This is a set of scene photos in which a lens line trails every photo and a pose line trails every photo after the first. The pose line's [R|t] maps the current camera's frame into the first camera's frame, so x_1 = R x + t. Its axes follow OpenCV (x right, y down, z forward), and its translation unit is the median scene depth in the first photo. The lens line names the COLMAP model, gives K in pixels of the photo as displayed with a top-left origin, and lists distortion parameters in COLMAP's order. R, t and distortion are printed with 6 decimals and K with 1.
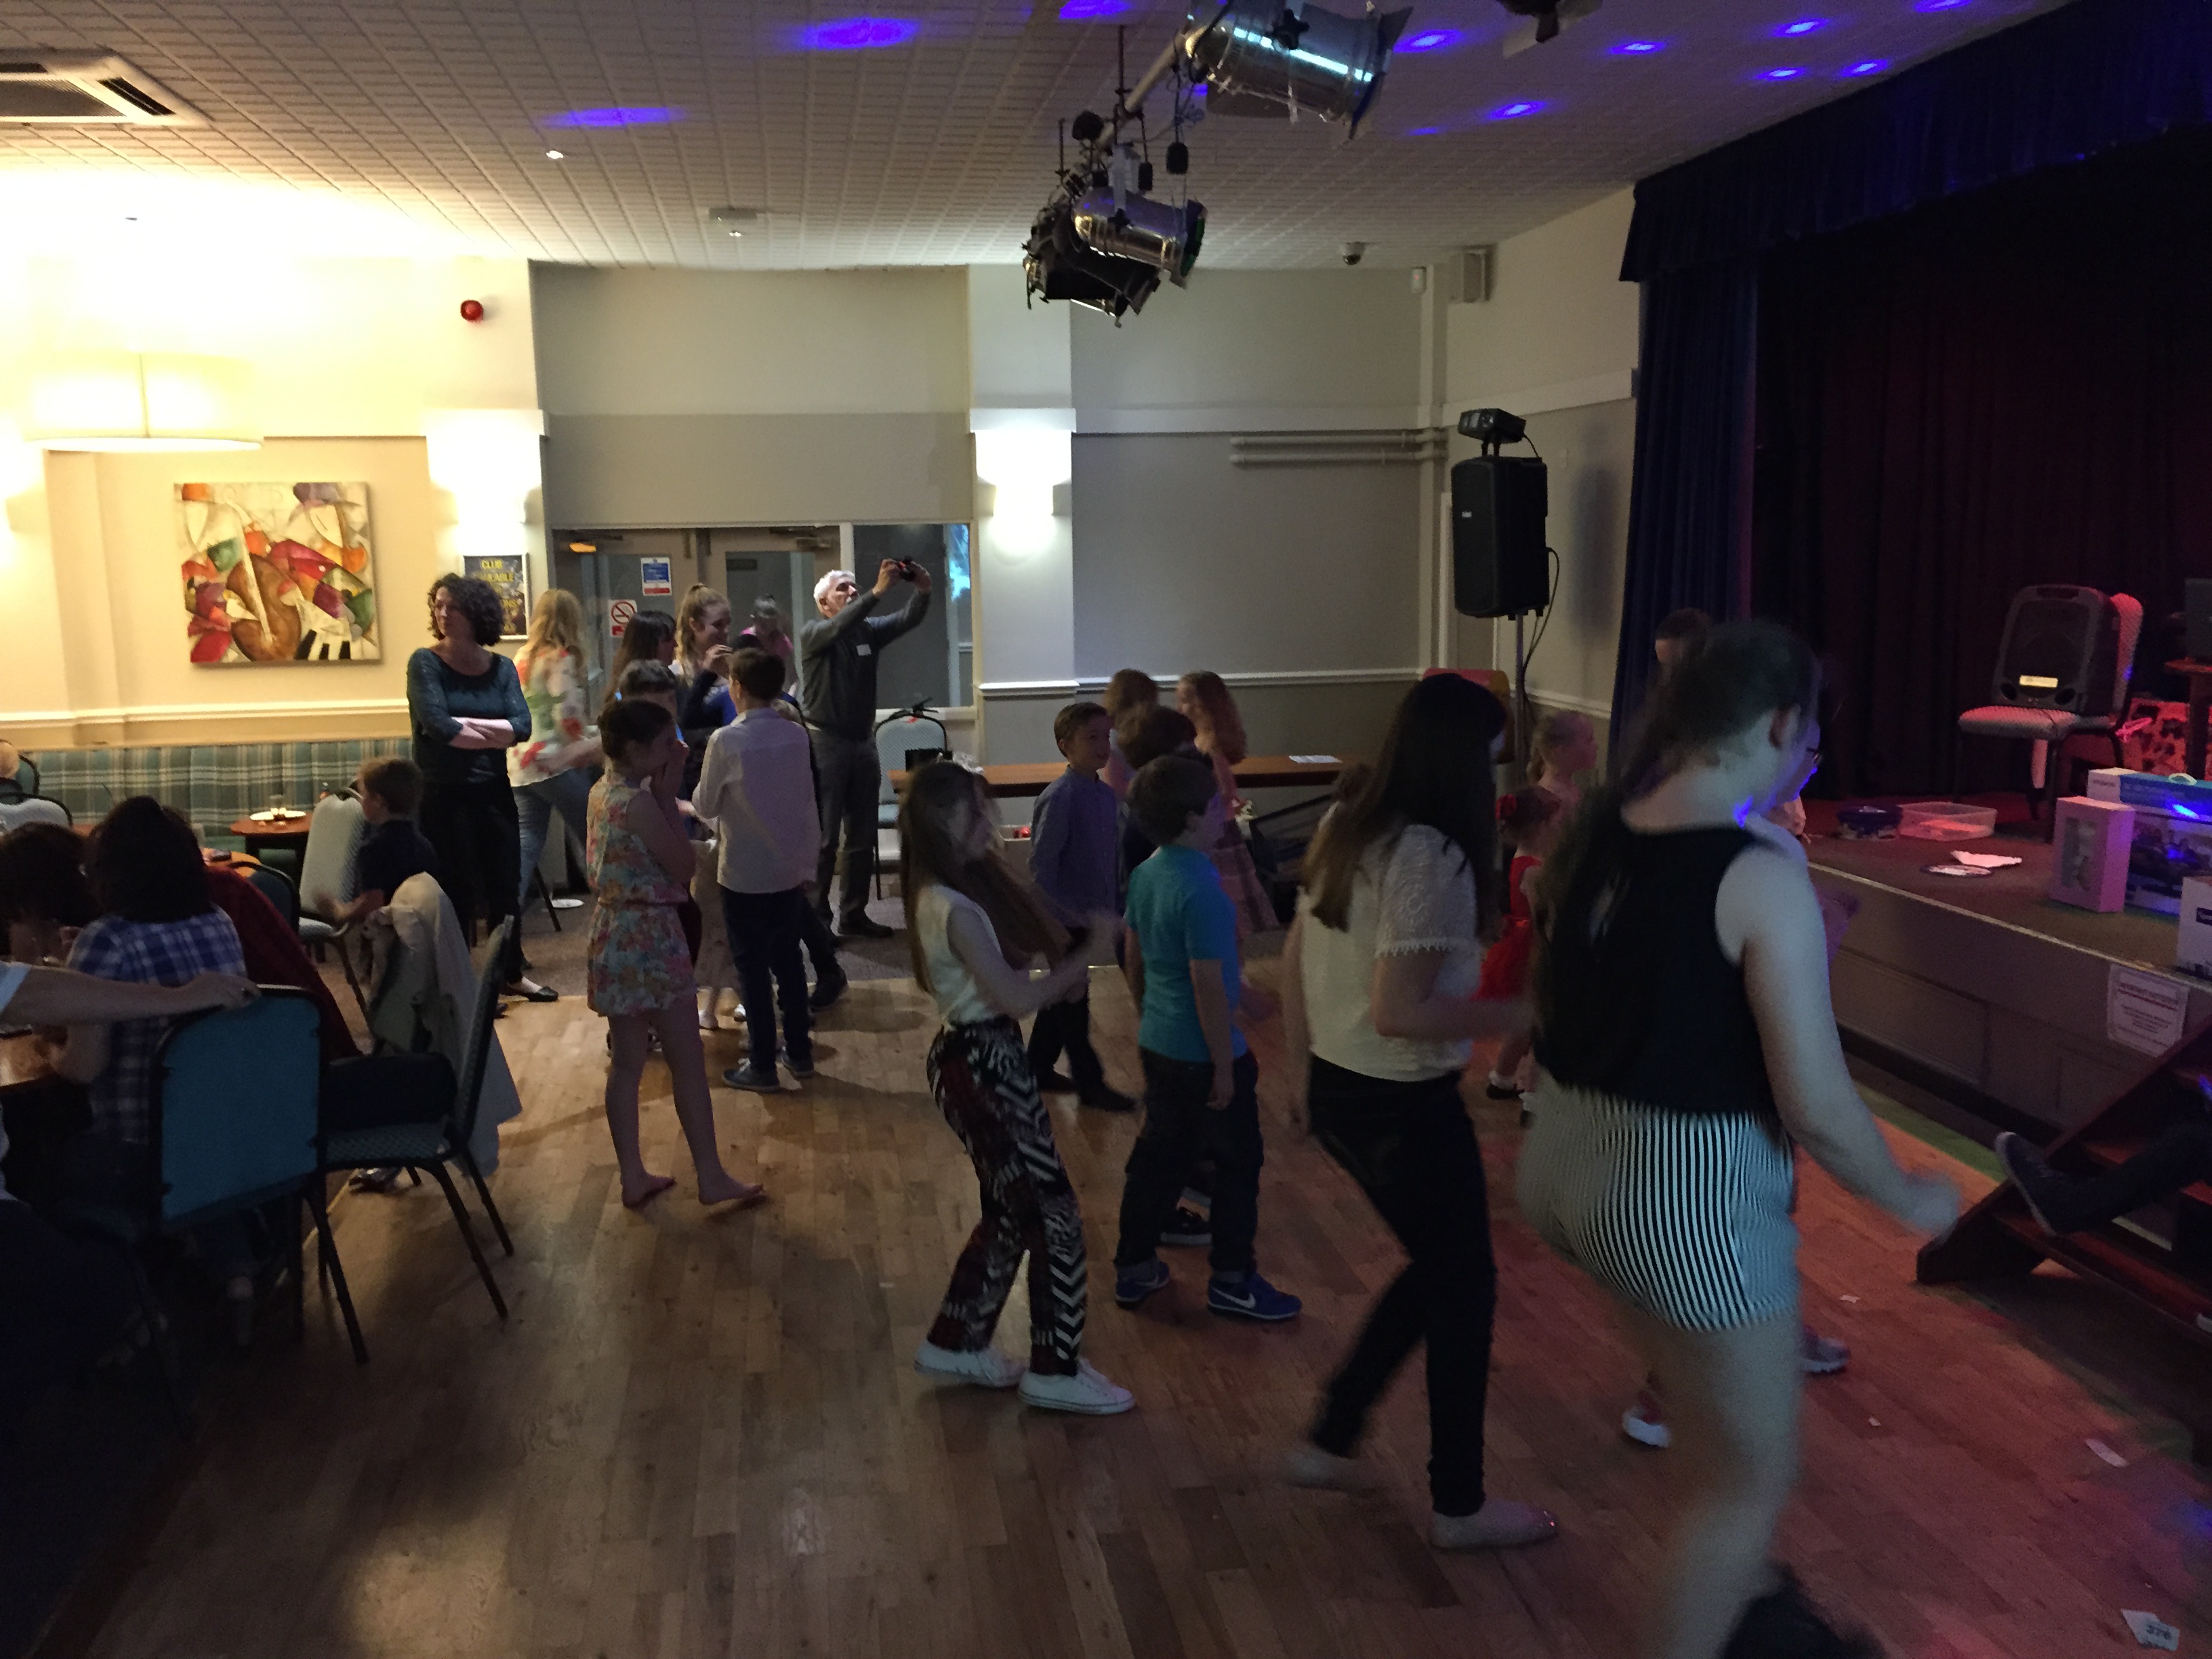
lens RADIAL K [[1891.7, 0, 1108.7], [0, 1891.7, 825.3], [0, 0, 1]] dist [0.087489, -0.127690]
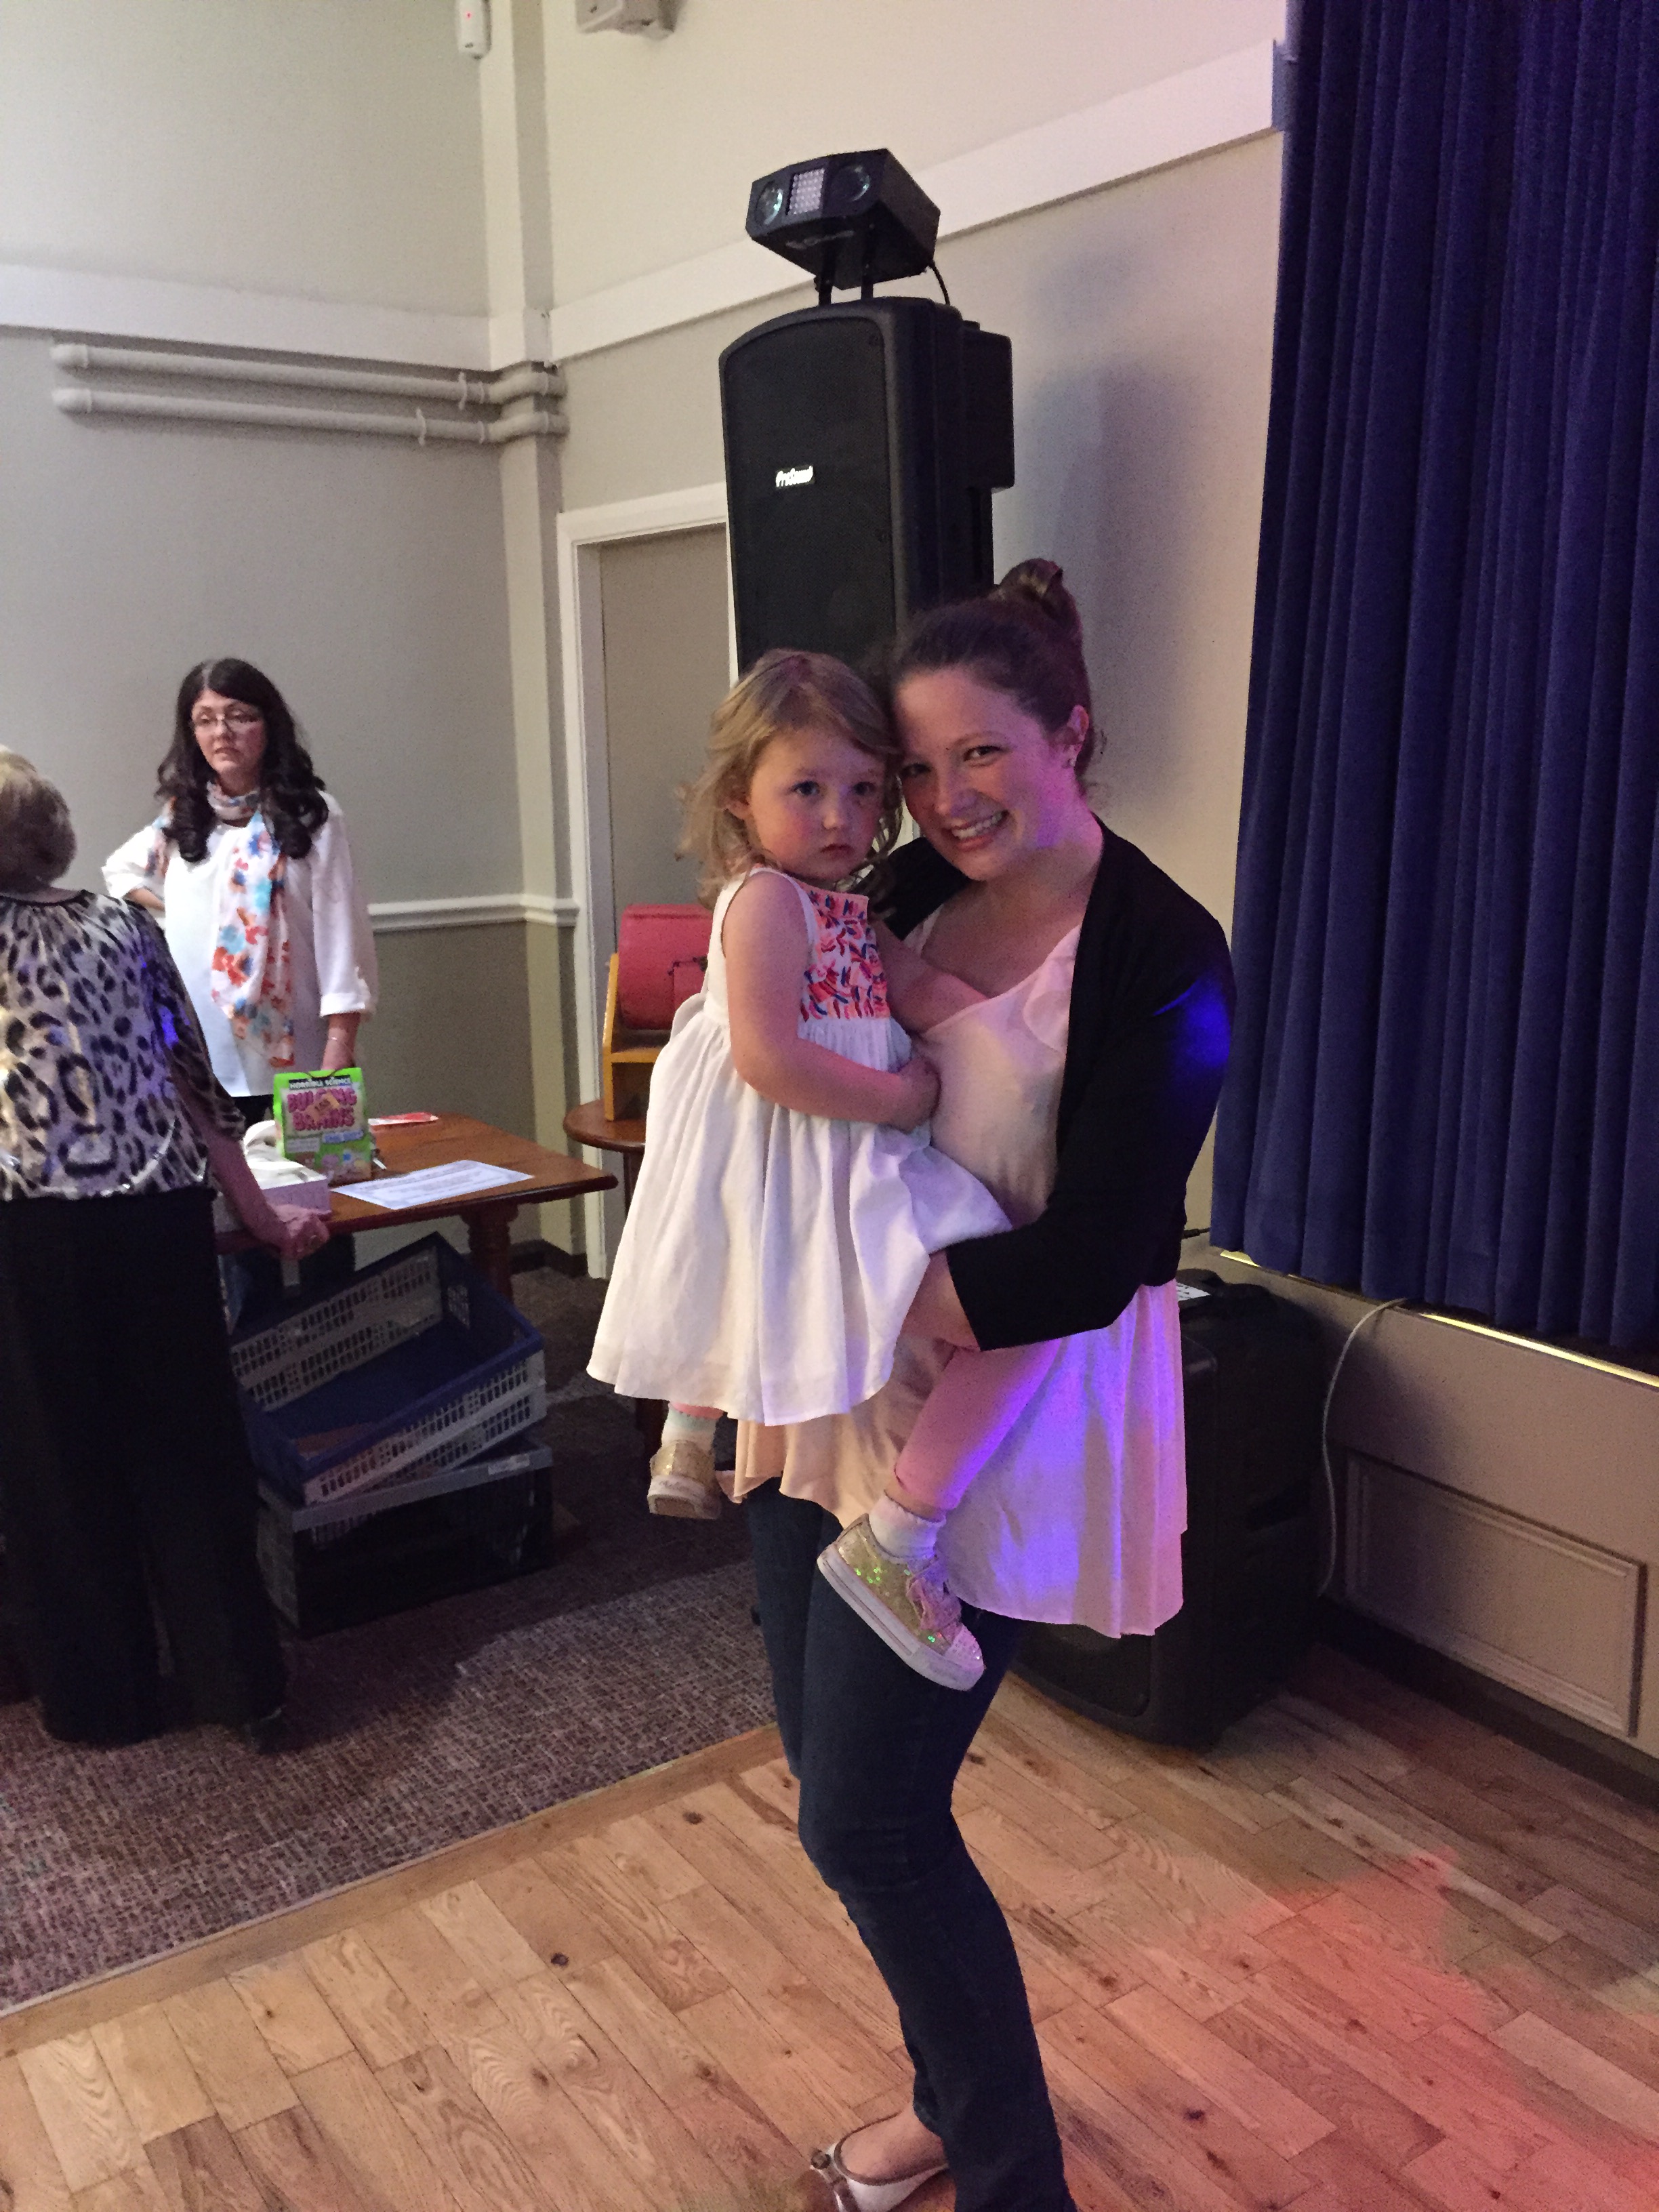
lens RADIAL K [[1895.7, 0, 835.8], [0, 1895.7, 1101.7], [0, 0, 1]] dist [0.098299, -0.137593]
pose [[0.904650, -0.081189, 0.418351, 0.032712], [0.062031, 0.996316, 0.059217, -0.060247], [-0.421617, -0.027620, 0.906353, 0.591568]]
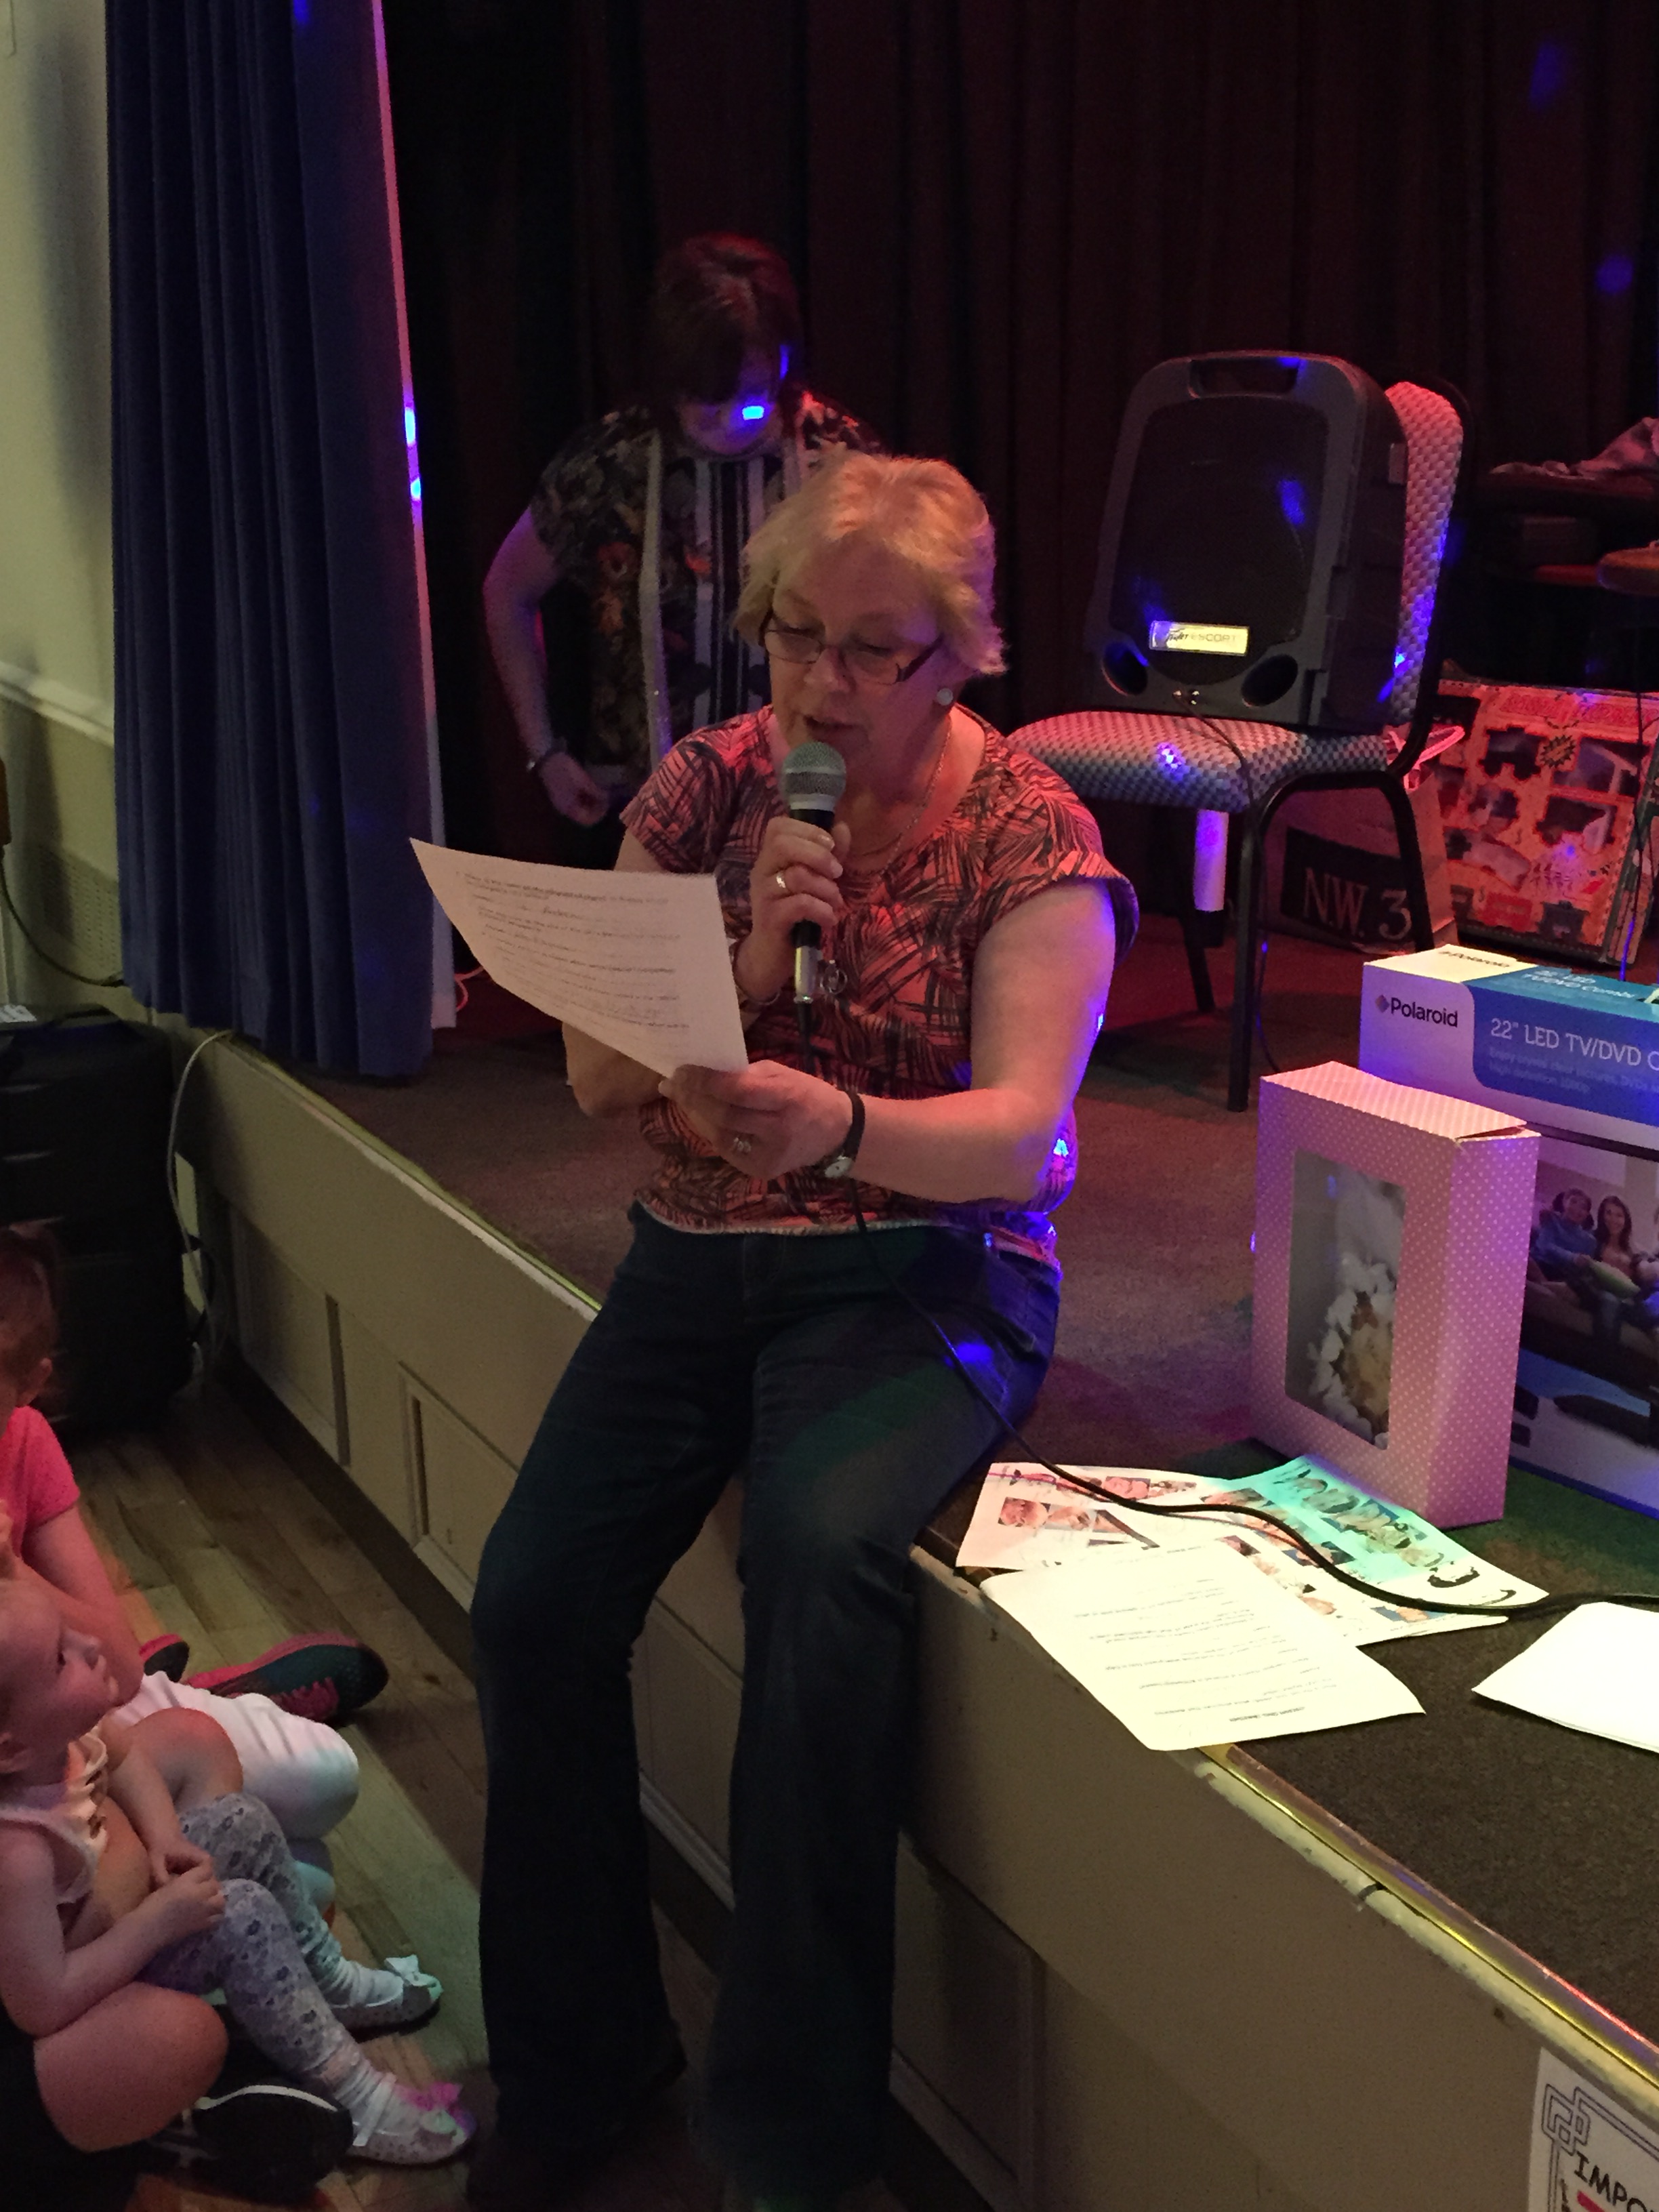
lens RADIAL K [[2674.5, 0, 827.4], [0, 2674.5, 1107.5], [0, 0, 1]] dist [0.033010, 0.013321]
pose [[0.953007, -0.068290, 0.295151, 0.202516], [0.041219, 0.994431, 0.096991, -0.030010], [-0.300131, -0.080267, 0.950515, 0.411946]]
